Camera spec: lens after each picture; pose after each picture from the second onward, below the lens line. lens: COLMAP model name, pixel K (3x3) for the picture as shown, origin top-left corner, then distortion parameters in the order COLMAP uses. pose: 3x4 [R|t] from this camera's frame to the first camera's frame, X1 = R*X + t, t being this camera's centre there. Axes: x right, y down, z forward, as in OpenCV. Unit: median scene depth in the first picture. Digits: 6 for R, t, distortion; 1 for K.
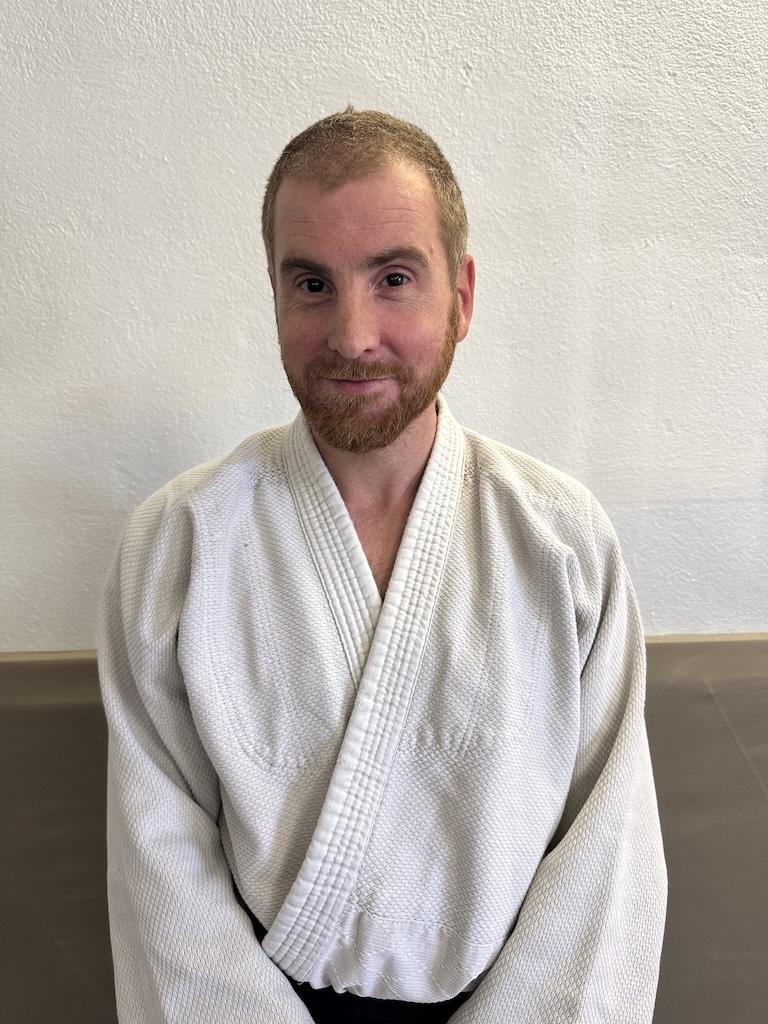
lens RADIAL K [[713.7, 0, 386.7], [0, 713.7, 498.3], [0, 0, 1]] dist [0.042875, -0.046789]
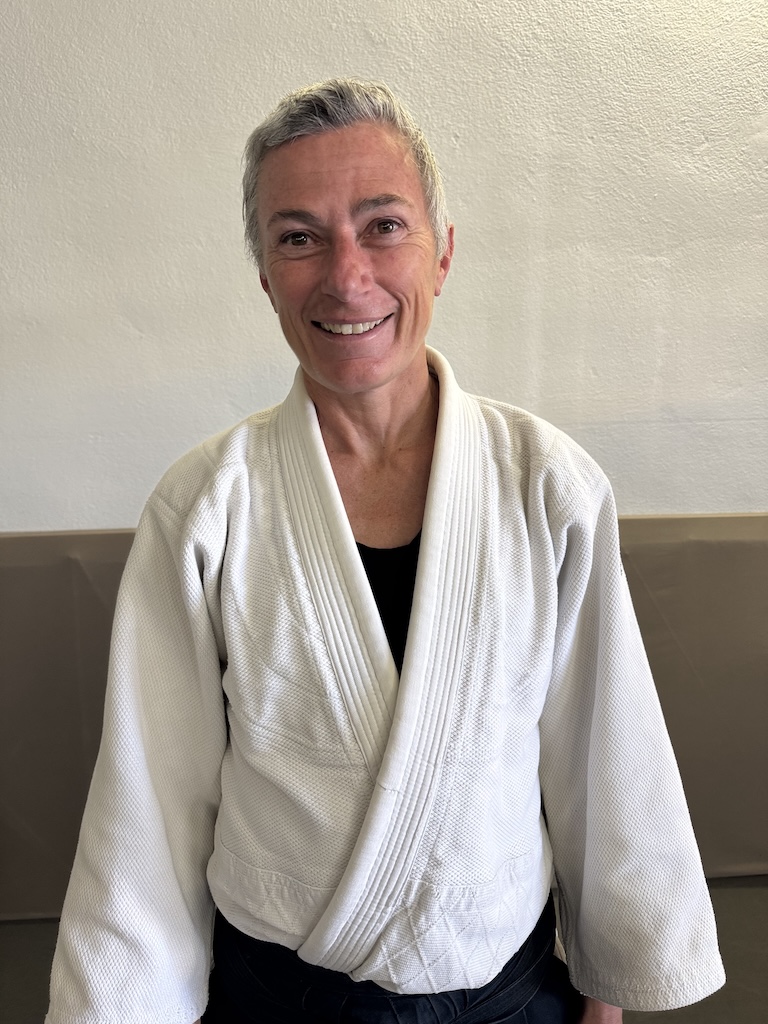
lens RADIAL K [[713.7, 0, 385.6], [0, 713.7, 495.8], [0, 0, 1]] dist [0.042875, -0.046789]
pose [[0.999873, -0.009514, -0.012783, -0.024630], [0.009800, 0.999699, 0.022488, 0.123067], [0.012565, -0.022611, 0.999665, -0.512071]]
